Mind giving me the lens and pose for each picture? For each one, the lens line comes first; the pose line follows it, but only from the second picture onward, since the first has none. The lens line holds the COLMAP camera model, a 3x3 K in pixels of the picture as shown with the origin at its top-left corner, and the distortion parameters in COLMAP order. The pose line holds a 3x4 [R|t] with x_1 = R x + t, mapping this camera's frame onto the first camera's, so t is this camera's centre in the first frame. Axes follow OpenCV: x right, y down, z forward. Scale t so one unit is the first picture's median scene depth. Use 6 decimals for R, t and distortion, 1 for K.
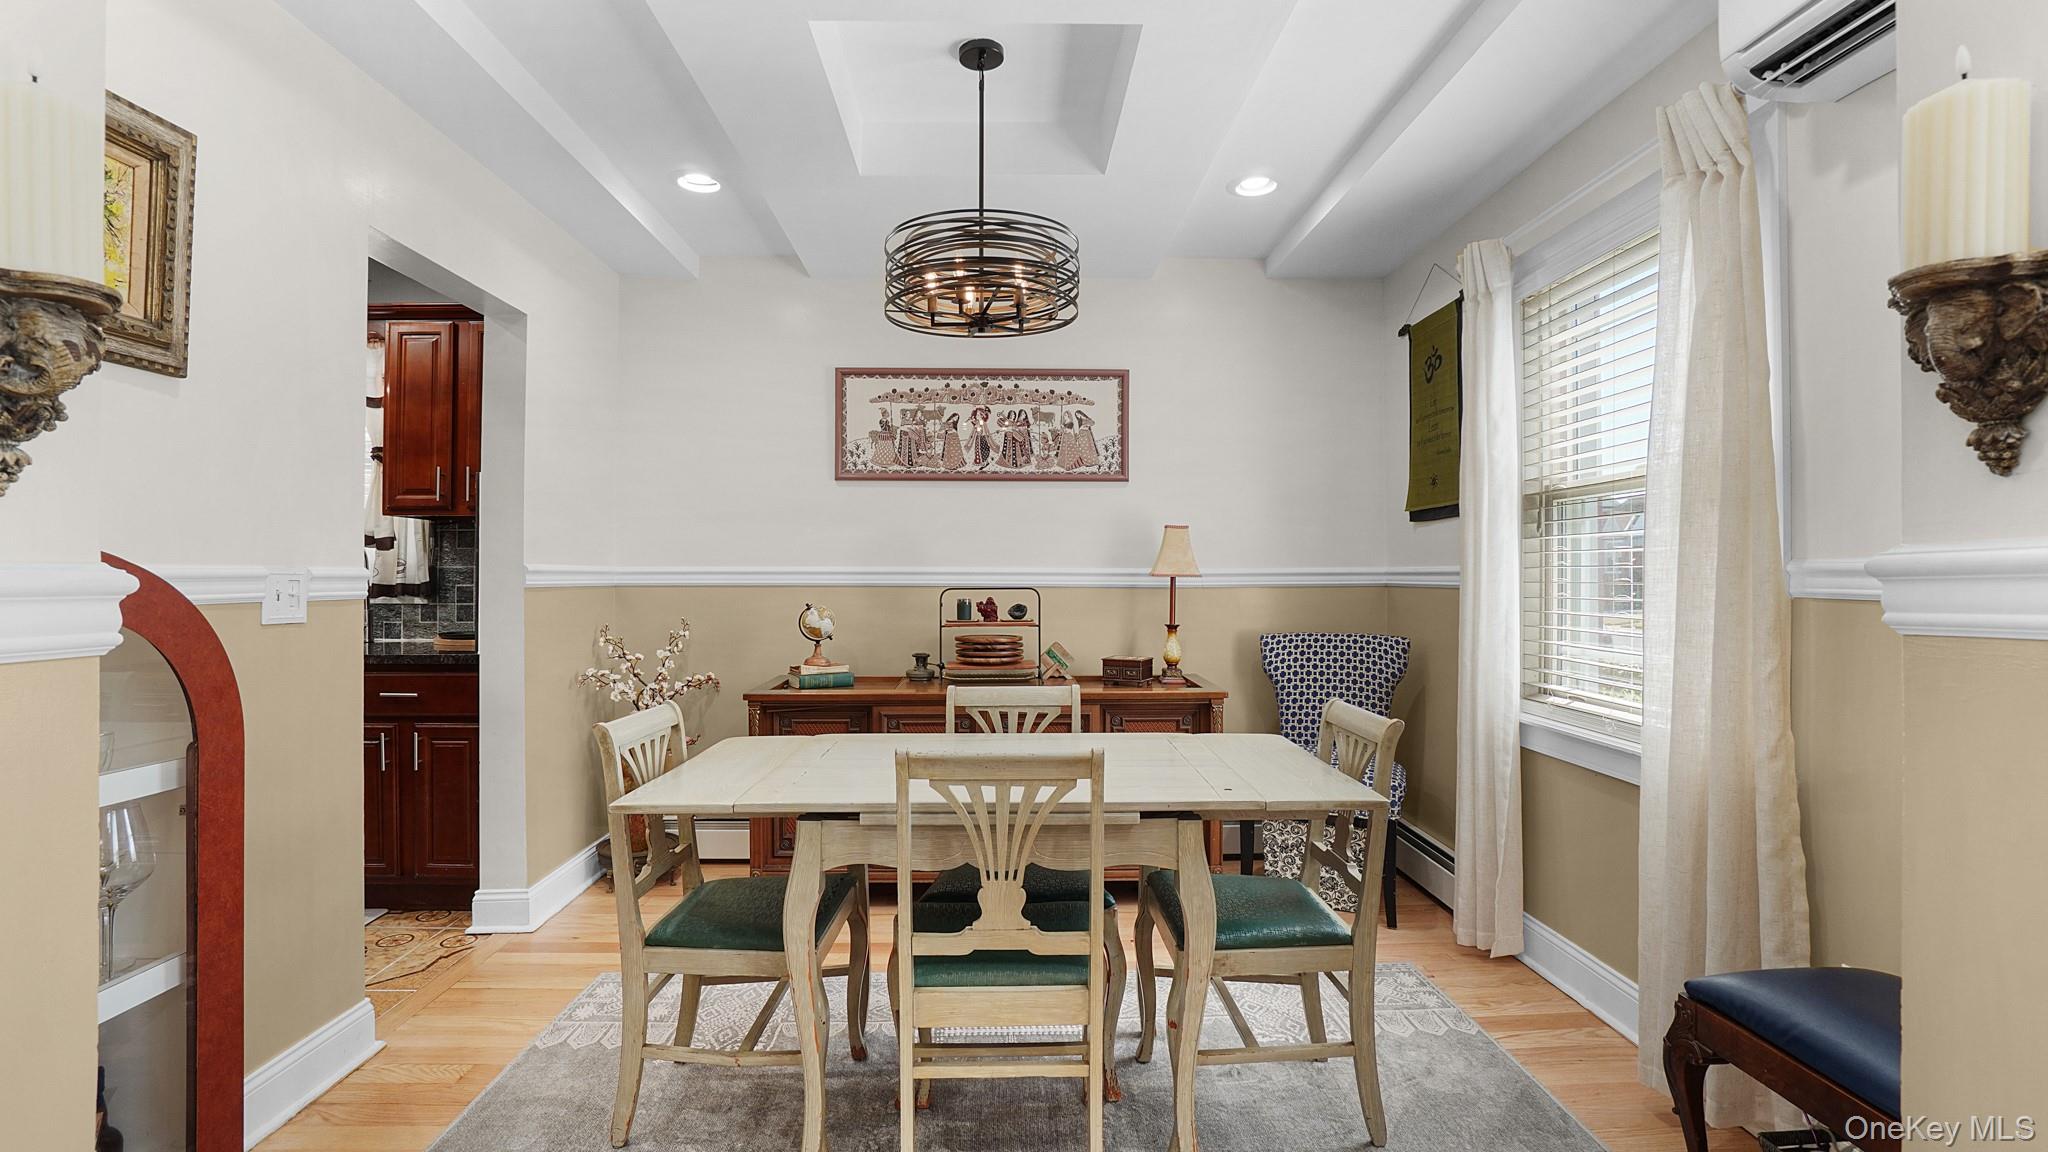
lens RADIAL K [[913.1, 0, 1003.1], [0, 913.1, 572.6], [0, 0, 1]] dist [-0.028336, 0.000353]
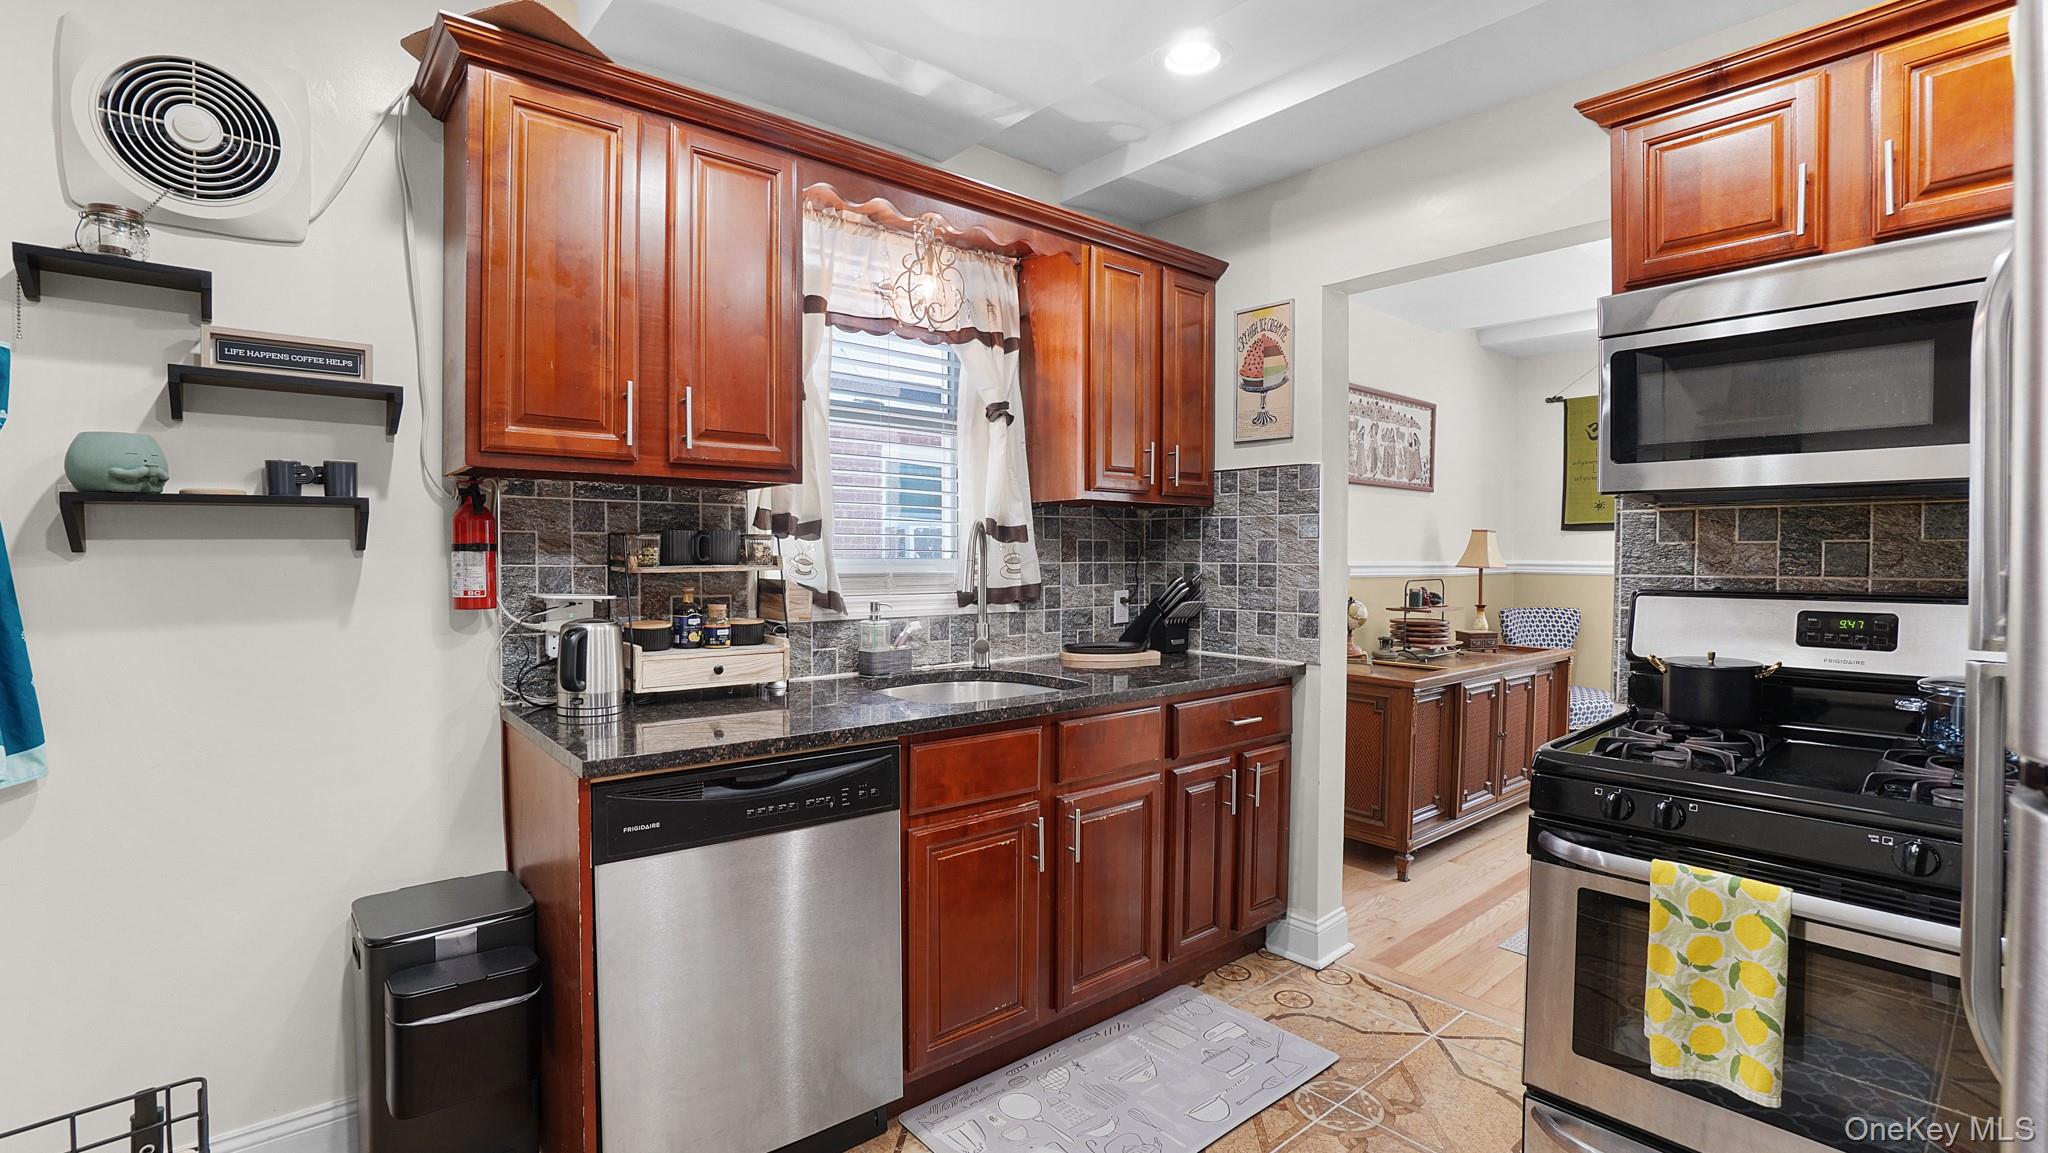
lens RADIAL K [[938.4, 0, 1022.3], [0, 938.4, 568.8], [0, 0, 1]] dist [-0.063062, 0.024619]
pose [[0.761514, -0.008269, 0.648096, -1.130267], [-0.006310, 0.999777, 0.020171, -0.017076], [-0.648118, -0.019451, 0.761292, 0.389027]]
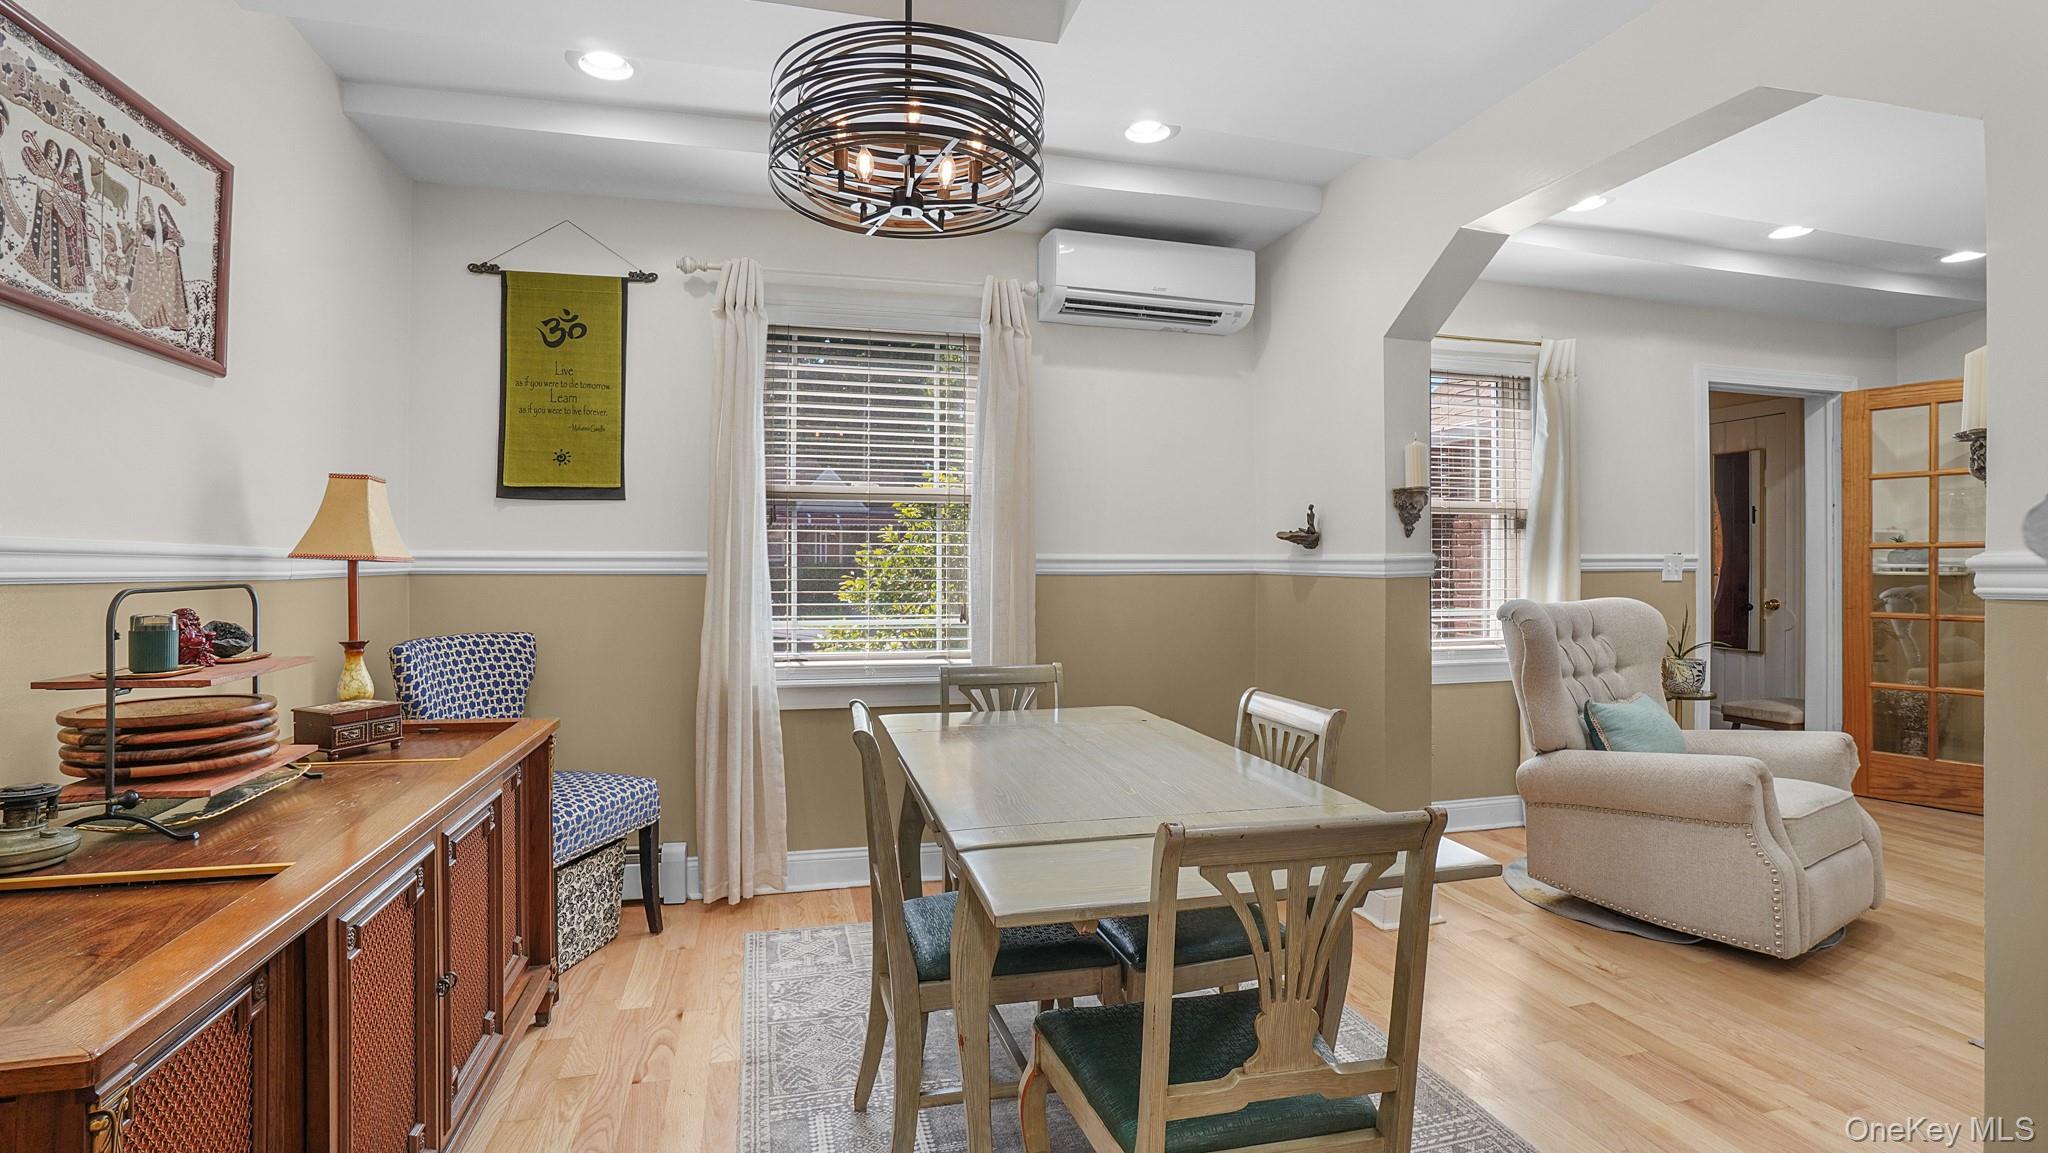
lens RADIAL K [[938.4, 0, 1022.3], [0, 938.4, 568.8], [0, 0, 1]] dist [-0.063062, 0.024619]
pose [[-0.253219, -0.003944, 0.967401, -0.477994], [-0.003820, 0.999988, 0.003077, 0.005801], [-0.967401, -0.002916, -0.253231, 0.690604]]
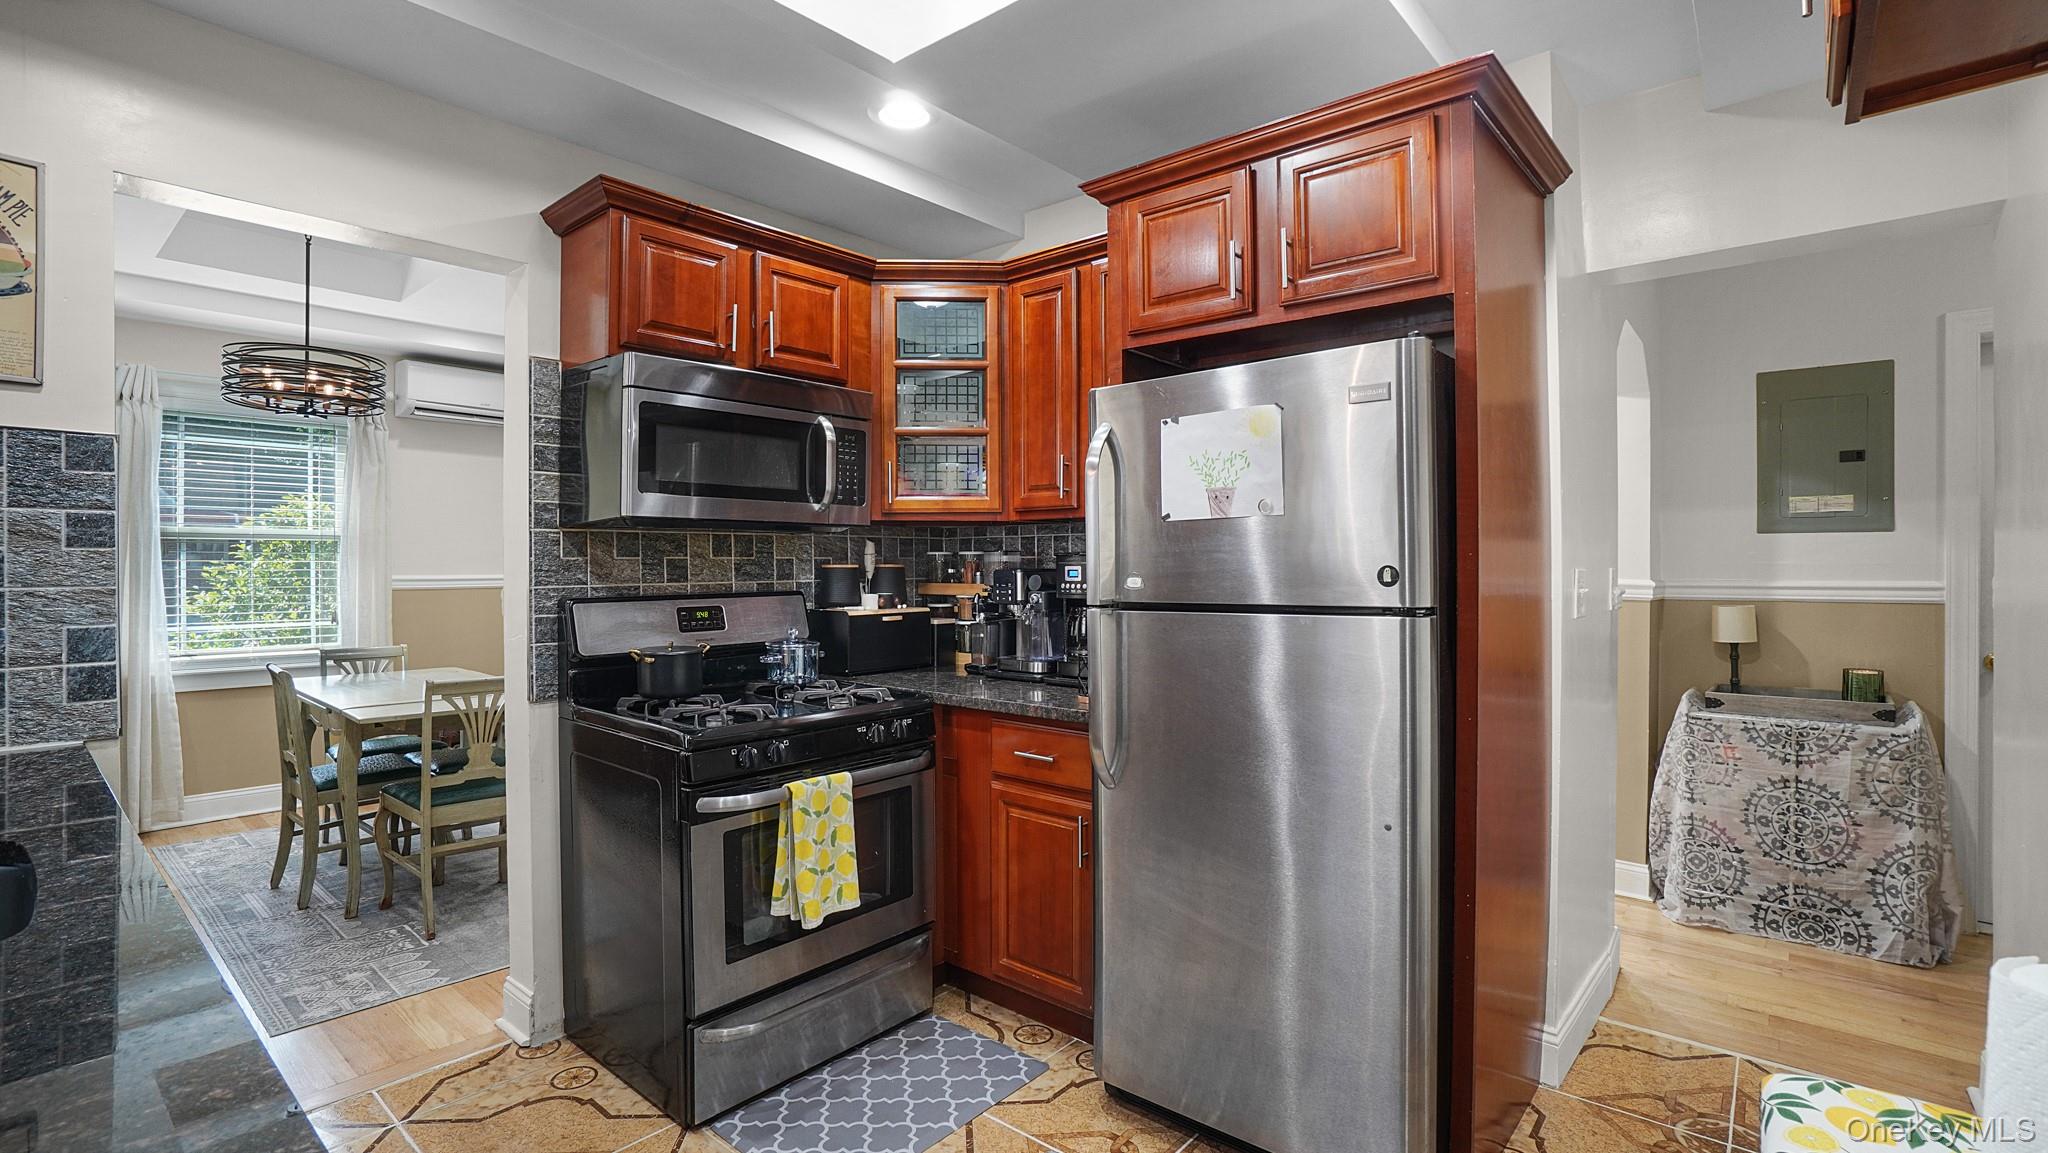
lens RADIAL K [[913.1, 0, 1003.1], [0, 913.1, 573.1], [0, 0, 1]] dist [-0.028336, 0.000353]
pose [[-0.747827, -0.002603, 0.663888, -1.134447], [0.000493, 0.999990, 0.004476, -0.016345], [-0.663893, 0.003674, -0.747819, 0.837289]]
